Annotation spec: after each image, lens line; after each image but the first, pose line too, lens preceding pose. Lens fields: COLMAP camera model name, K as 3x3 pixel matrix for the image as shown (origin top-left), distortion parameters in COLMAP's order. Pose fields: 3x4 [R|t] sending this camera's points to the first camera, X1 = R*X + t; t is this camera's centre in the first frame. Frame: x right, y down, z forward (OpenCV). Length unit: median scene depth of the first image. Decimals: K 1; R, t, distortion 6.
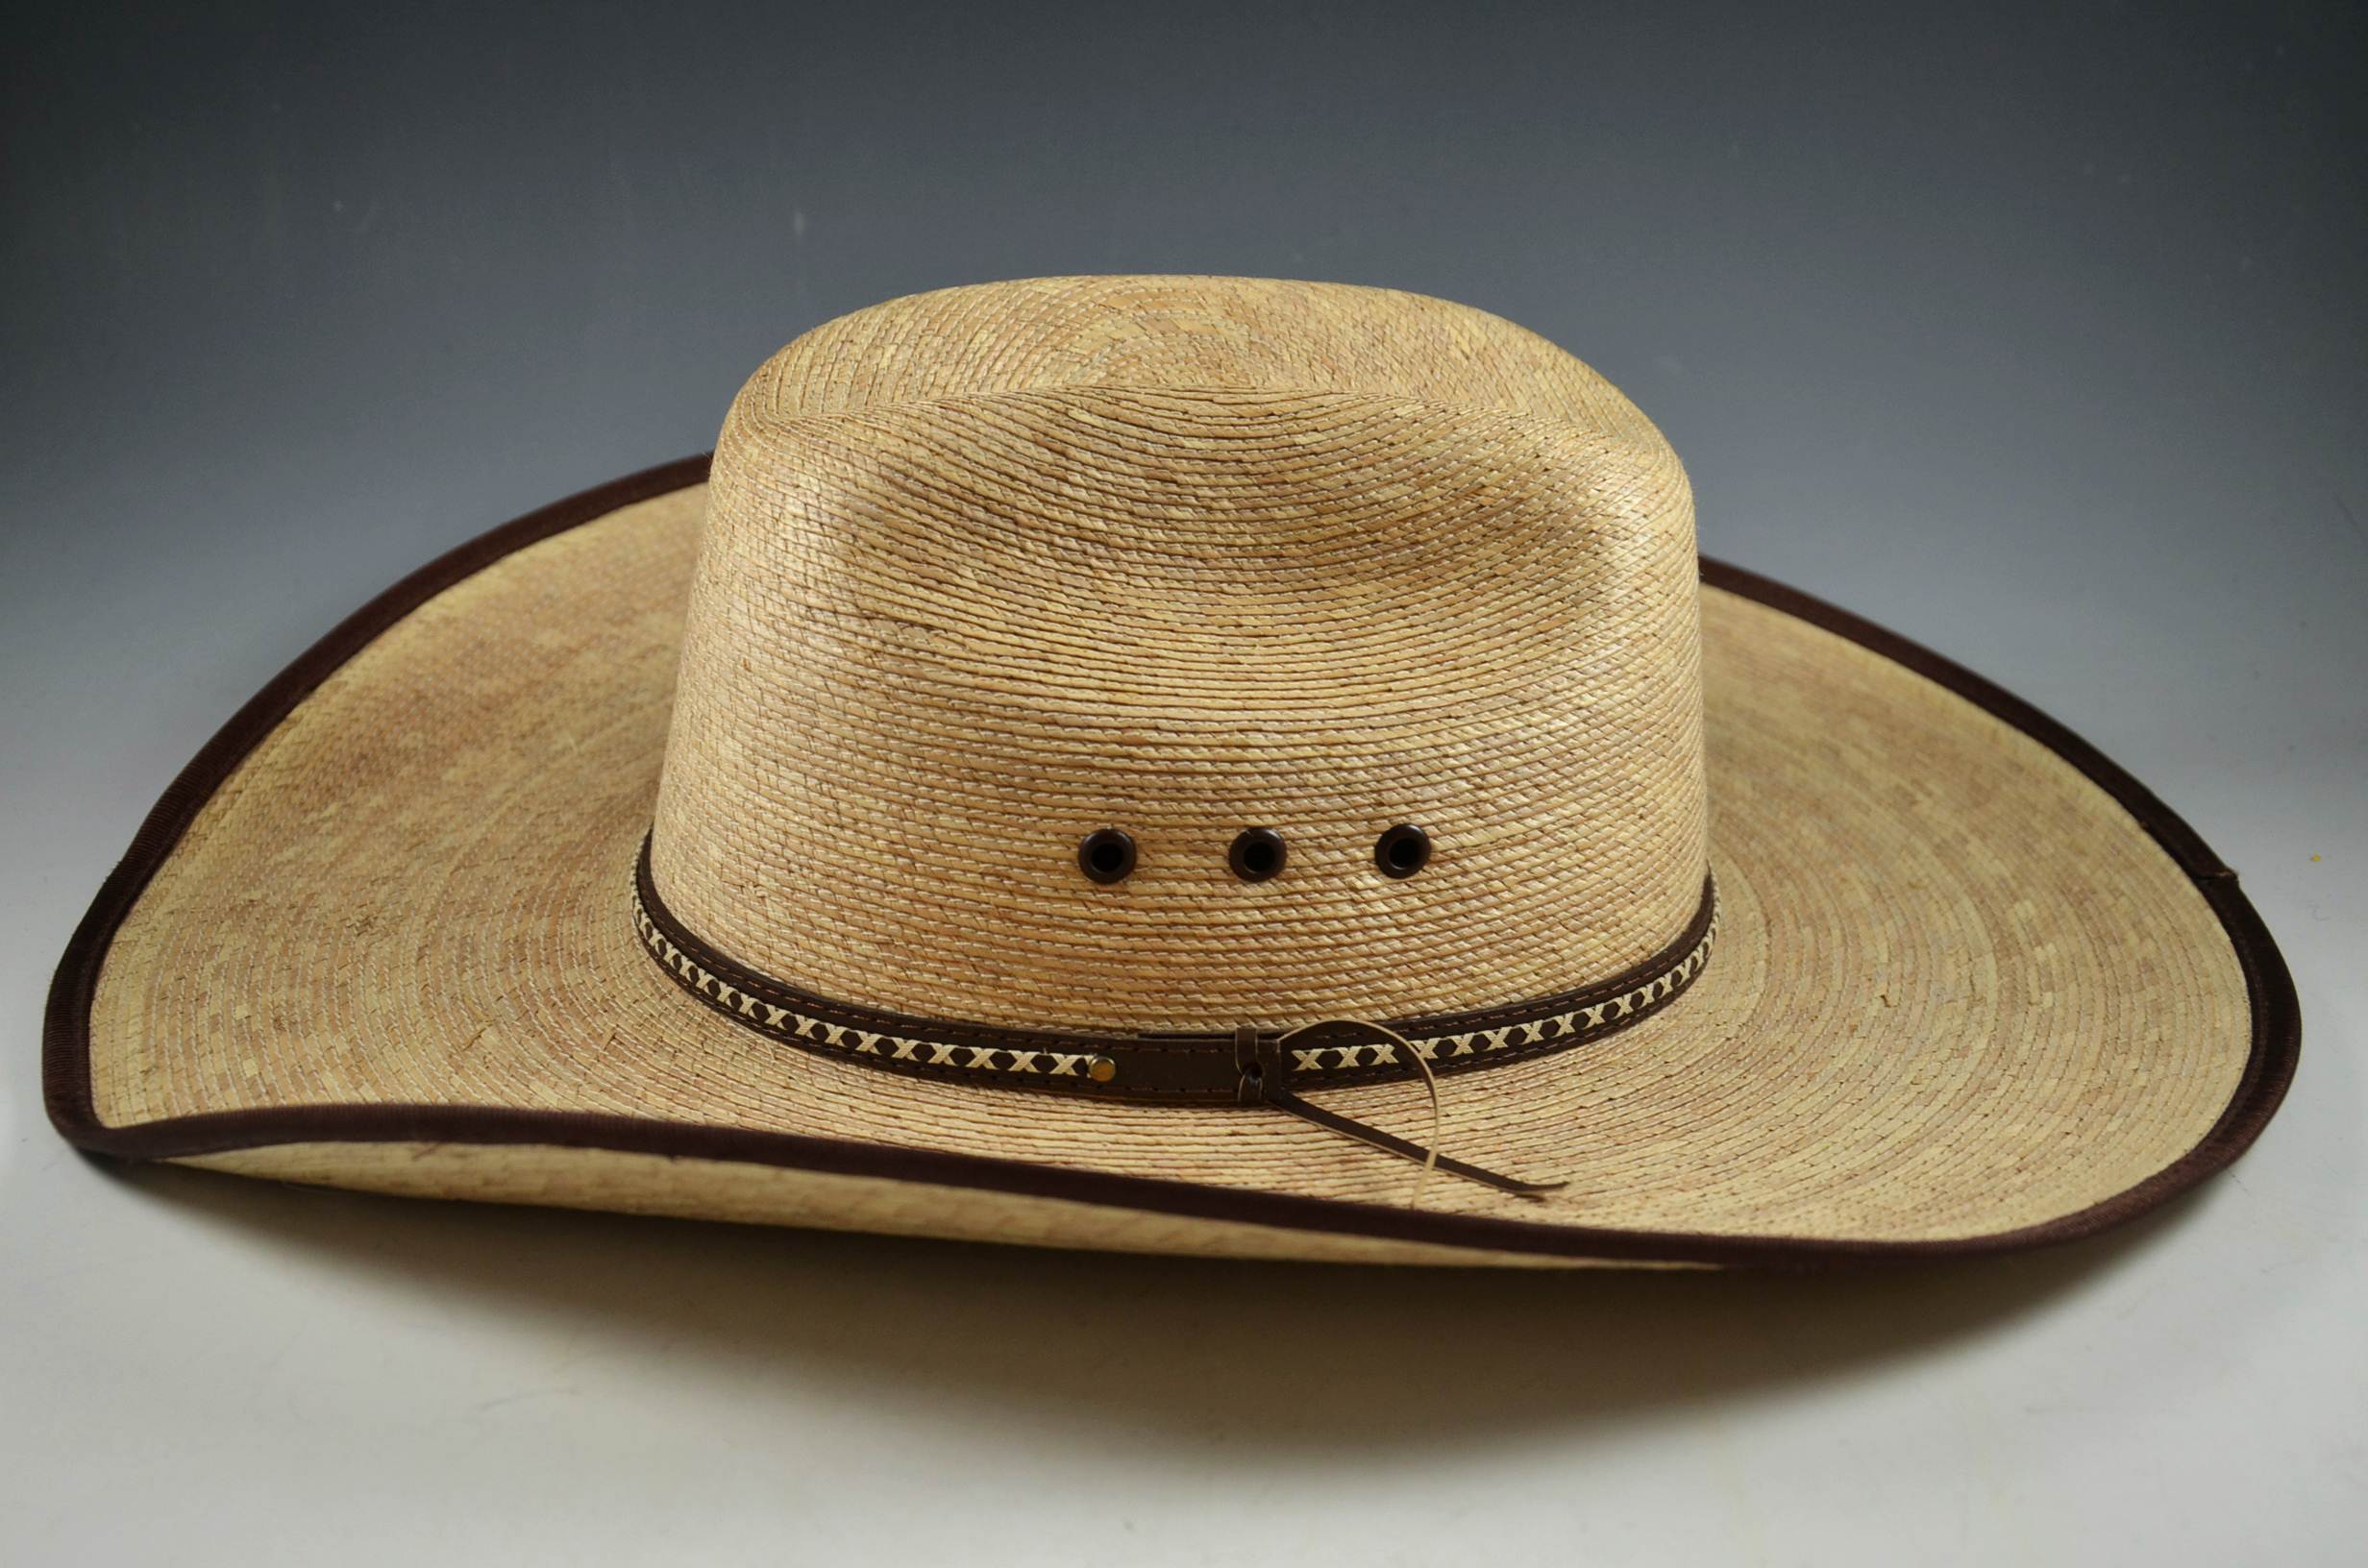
lens RADIAL K [[3427.1, 0, 1184.0], [0, 3427.1, 784.0], [0, 0, 1]] dist [0.036460, 0.119460]
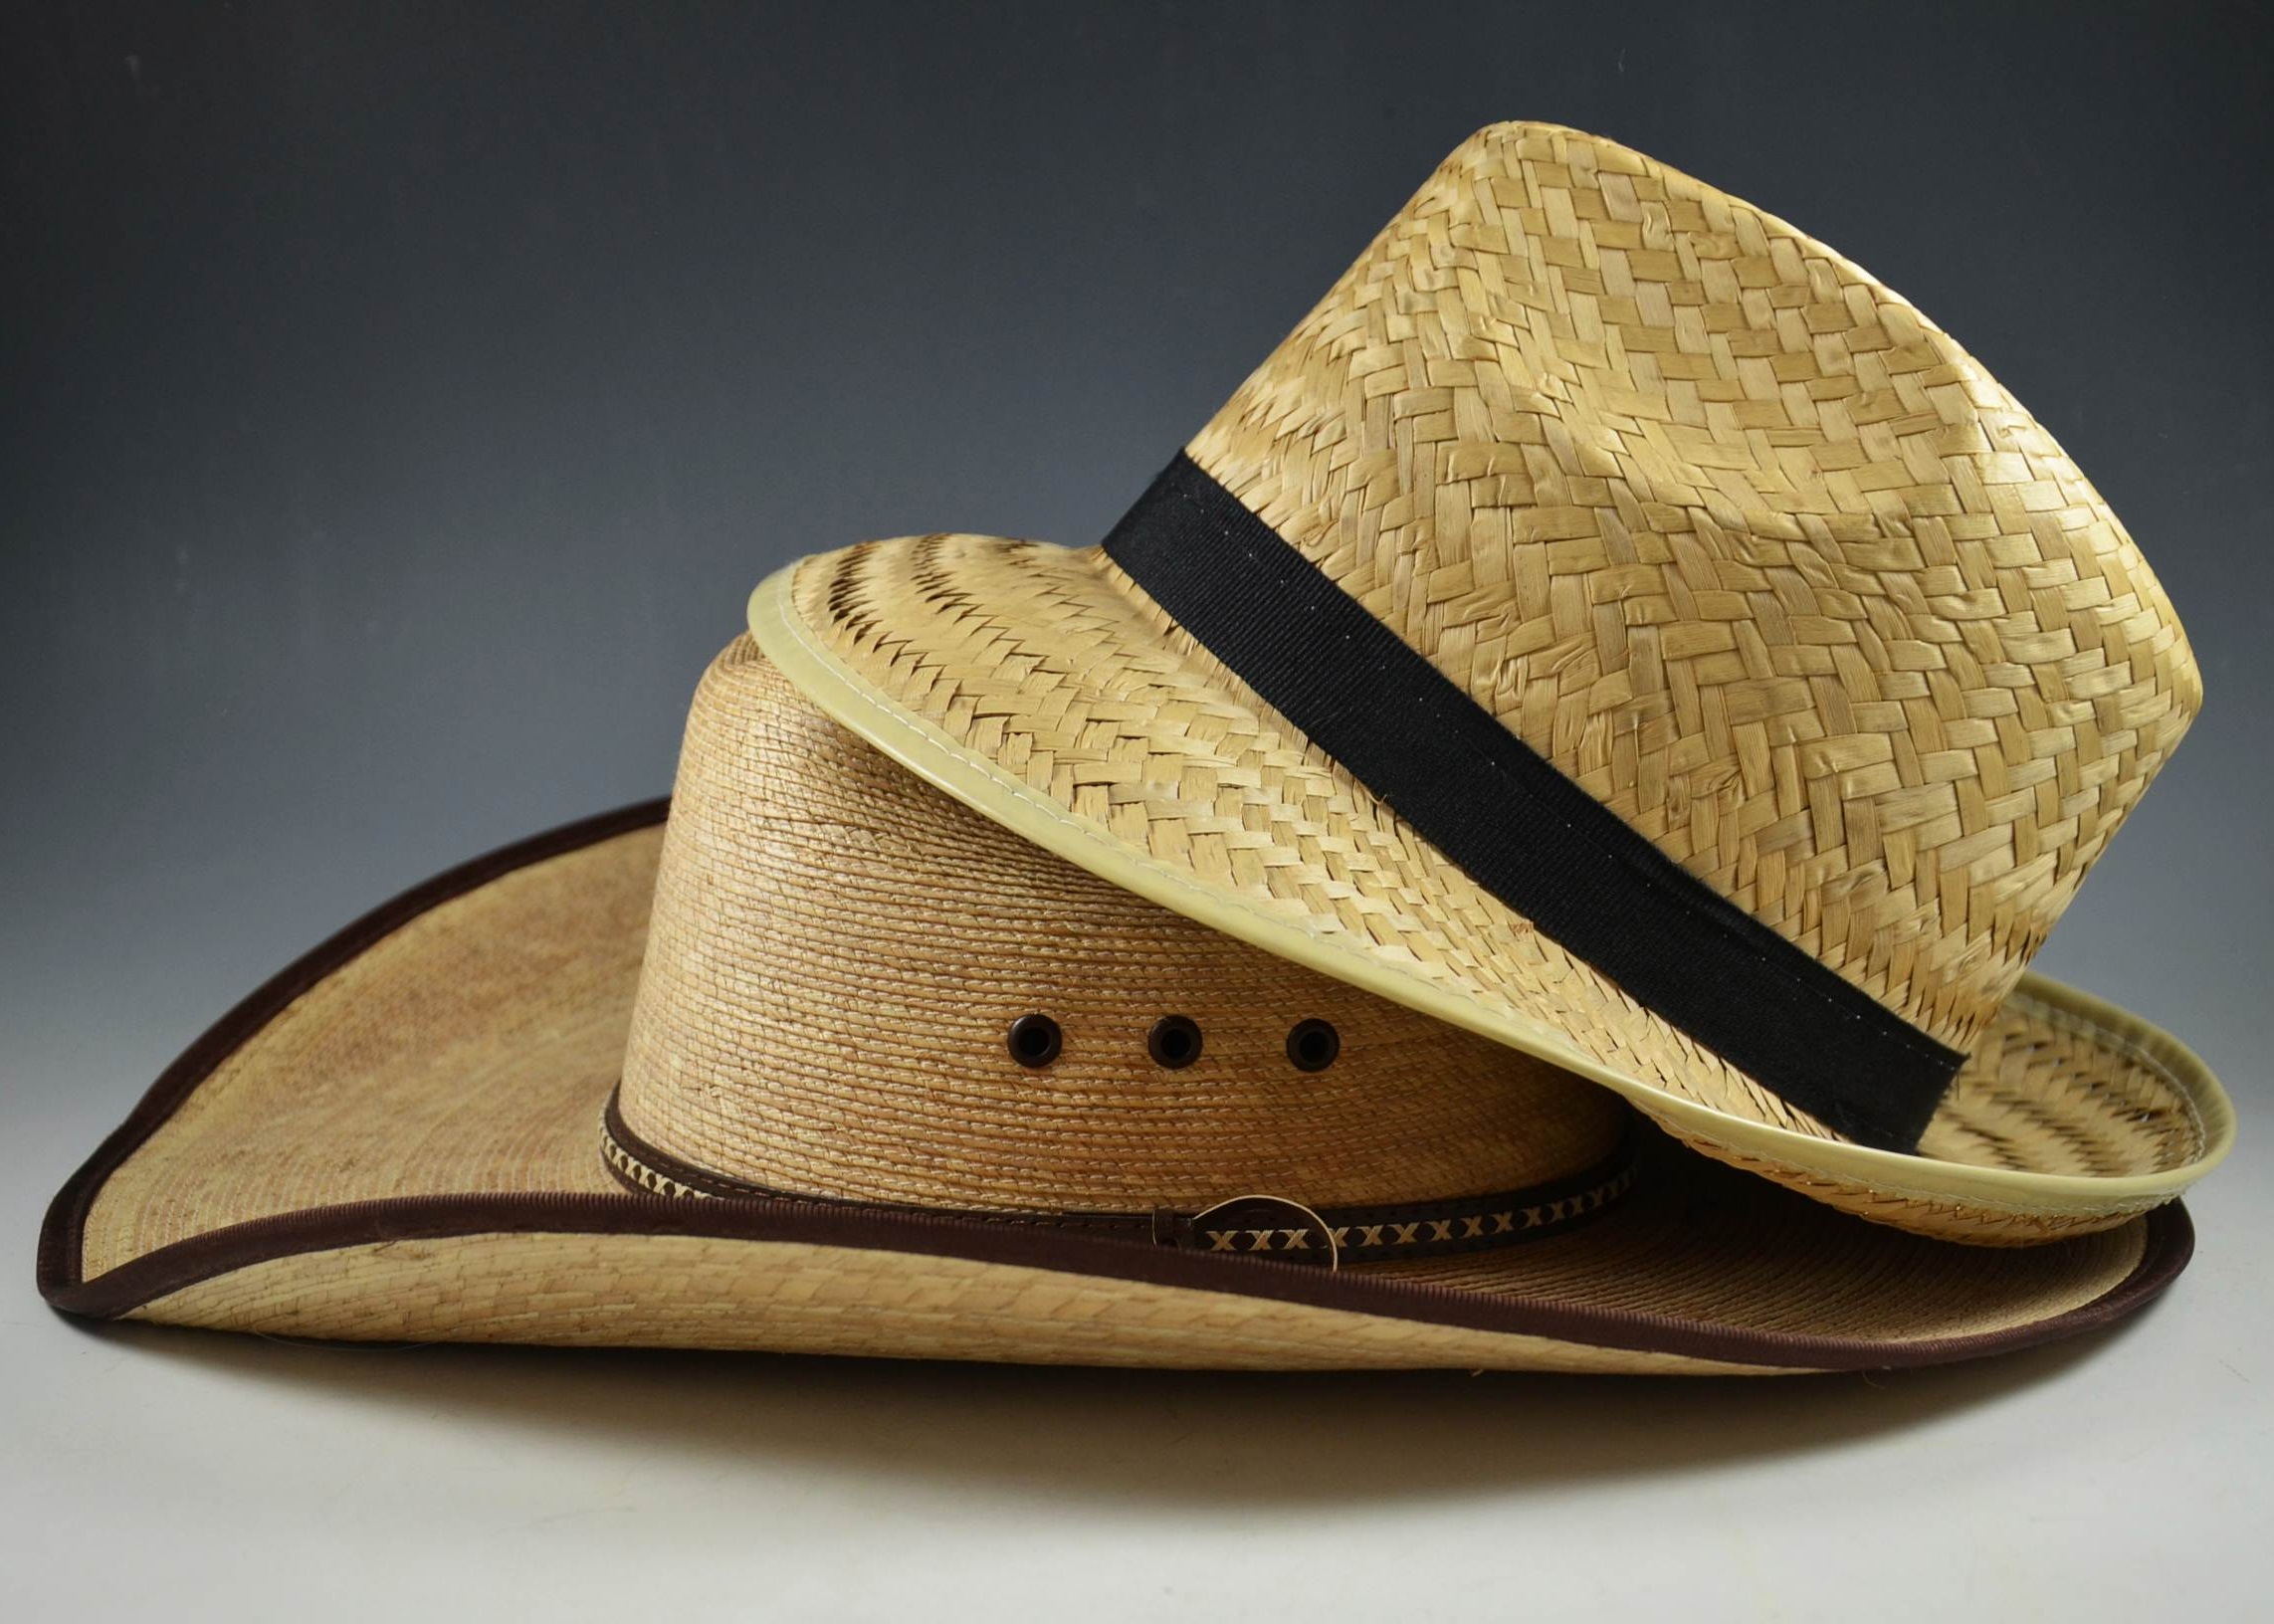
lens RADIAL K [[3870.0, 0, 1137.0], [0, 3870.0, 812.0], [0, 0, 1]] dist [0.130303, -0.132924]
pose [[0.998883, 0.003194, -0.047143, 0.064198], [-0.012611, 0.979545, -0.200829, 0.186362], [0.045537, 0.201200, 0.978491, -0.193928]]
